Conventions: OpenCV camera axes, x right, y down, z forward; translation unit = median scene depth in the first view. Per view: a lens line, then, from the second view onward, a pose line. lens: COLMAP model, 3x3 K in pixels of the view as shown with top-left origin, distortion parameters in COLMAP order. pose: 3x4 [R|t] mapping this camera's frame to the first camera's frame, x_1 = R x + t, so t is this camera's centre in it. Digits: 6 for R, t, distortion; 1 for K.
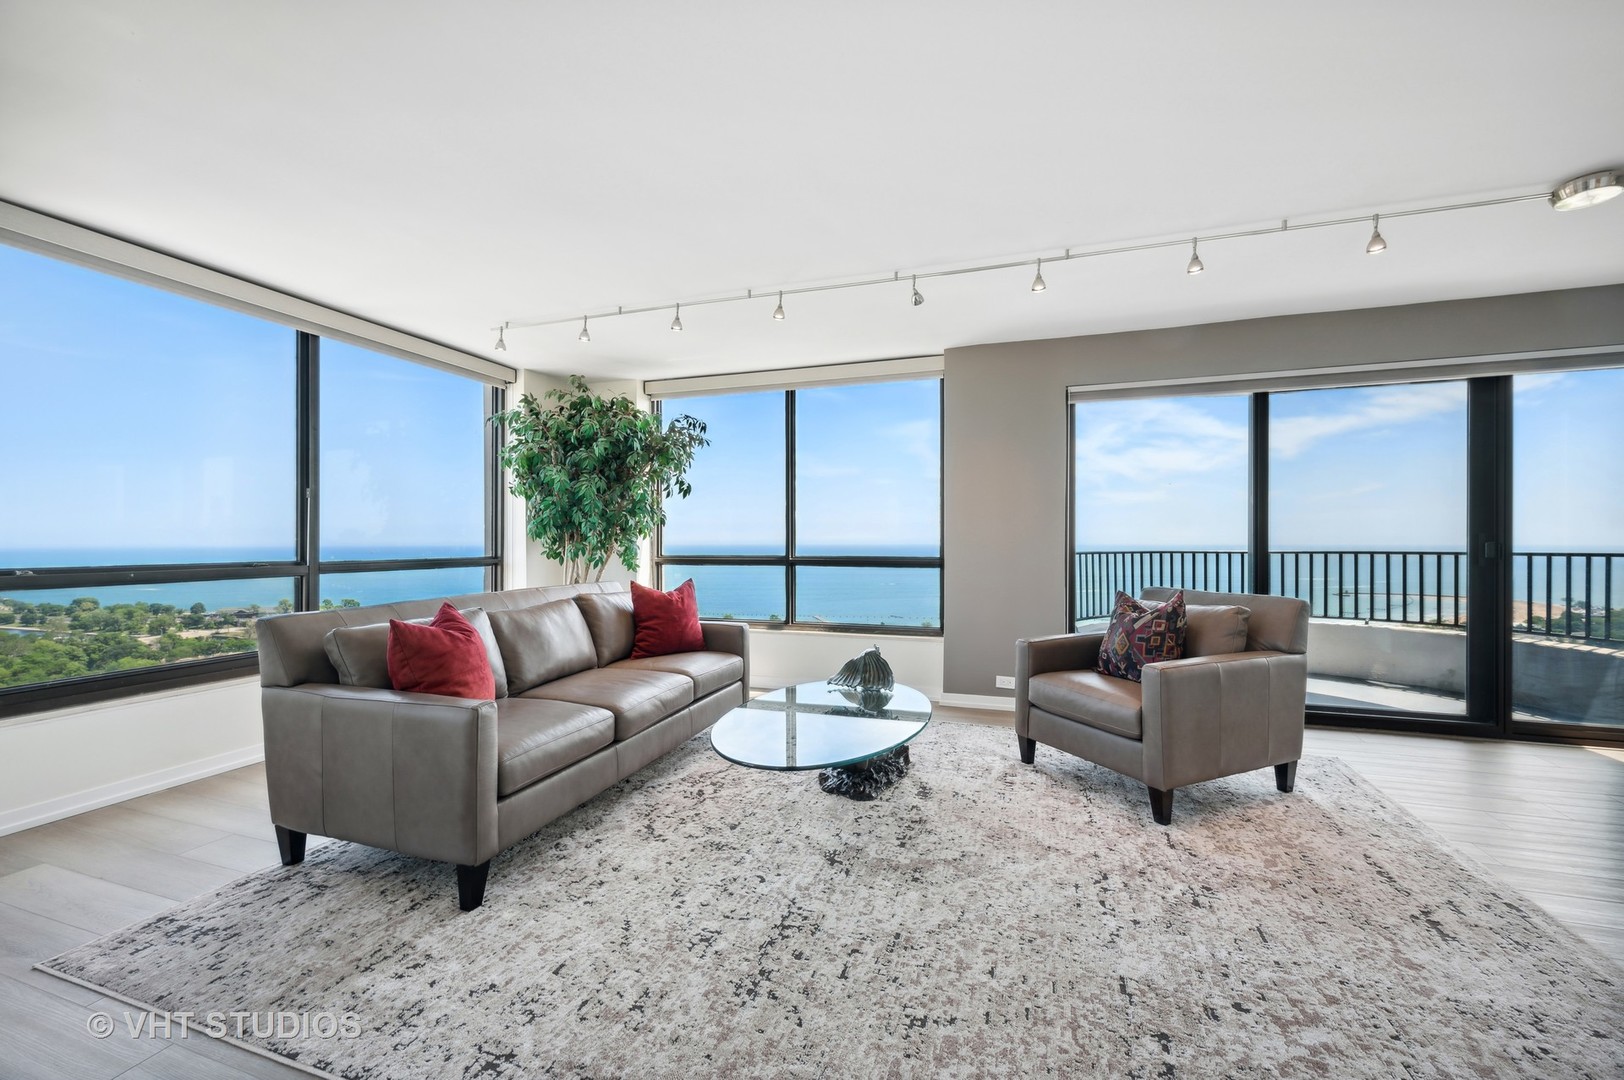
lens RADIAL K [[658.2, 0, 811.0], [0, 658.2, 537.8], [0, 0, 1]] dist [-0.000473, 0.000551]
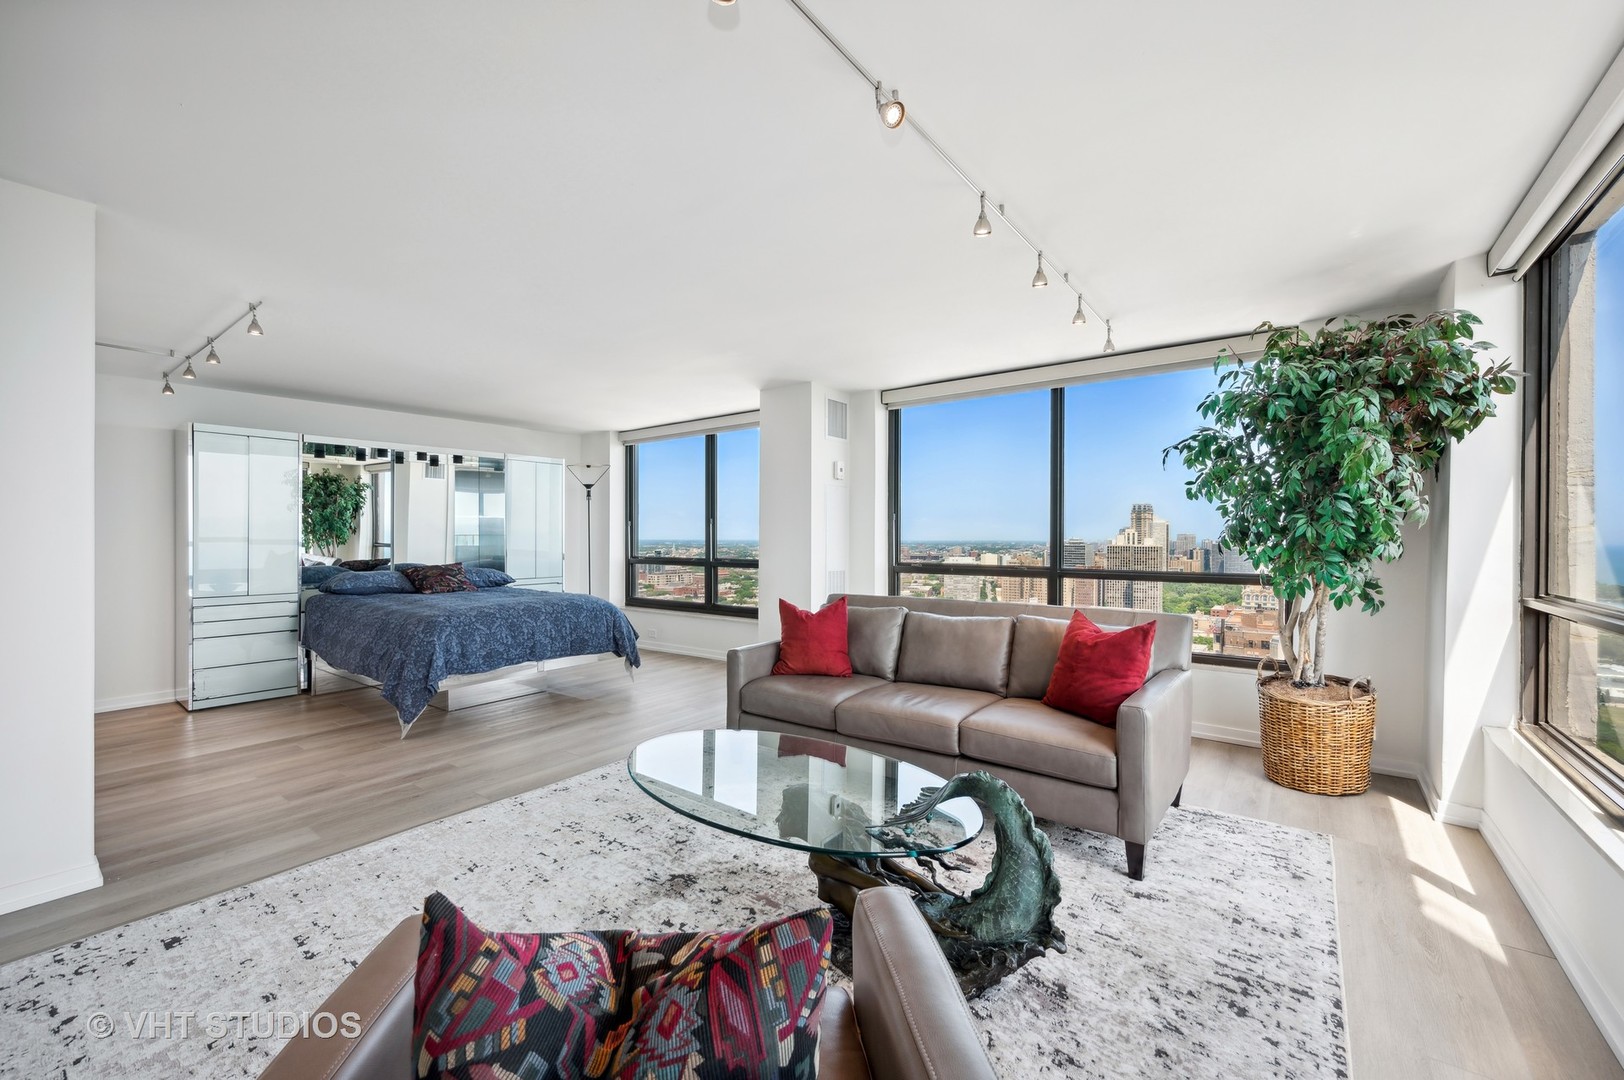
lens RADIAL K [[658.2, 0, 811.0], [0, 658.2, 537.8], [0, 0, 1]] dist [-0.000473, 0.000551]
pose [[-0.338840, -0.005817, -0.940826, 0.855222], [-0.004951, 0.999978, -0.004399, -0.023437], [0.940831, 0.003168, -0.338861, 1.436474]]
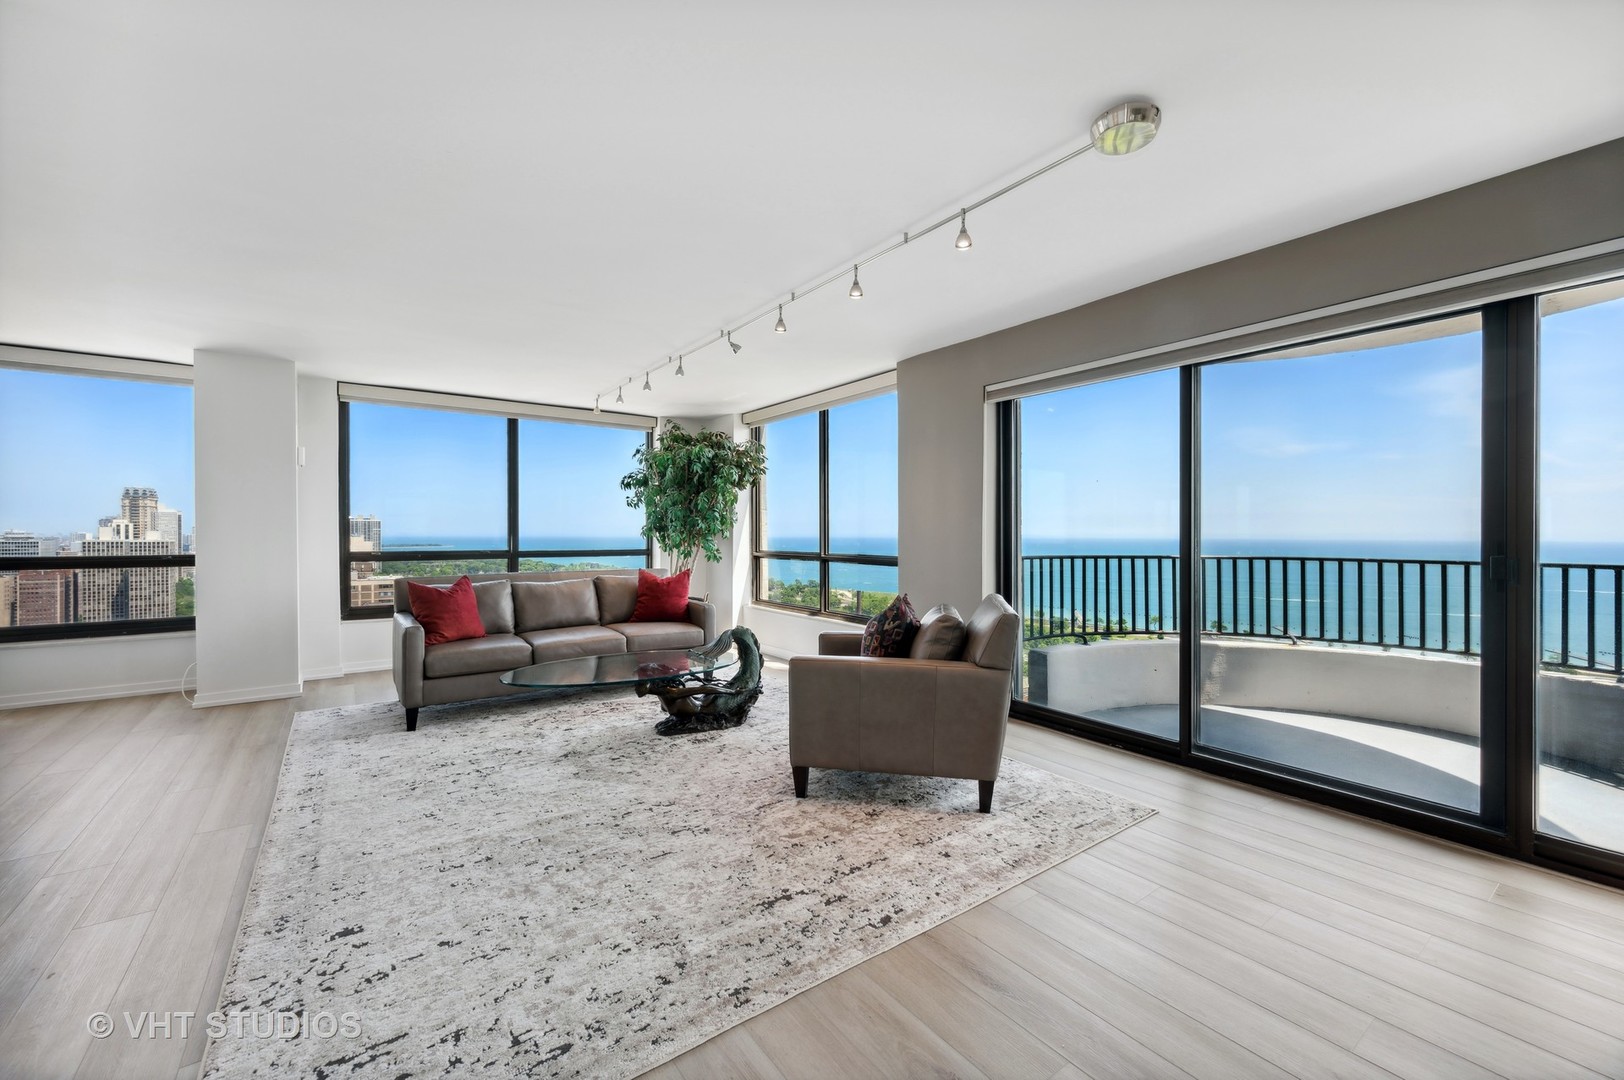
lens RADIAL K [[658.2, 0, 811.0], [0, 658.2, 537.8], [0, 0, 1]] dist [-0.000473, 0.000551]
pose [[0.801952, 0.000925, -0.597388, 1.285293], [0.001648, 0.999992, 0.003760, -0.007419], [0.597386, -0.004000, 0.801944, 0.126985]]
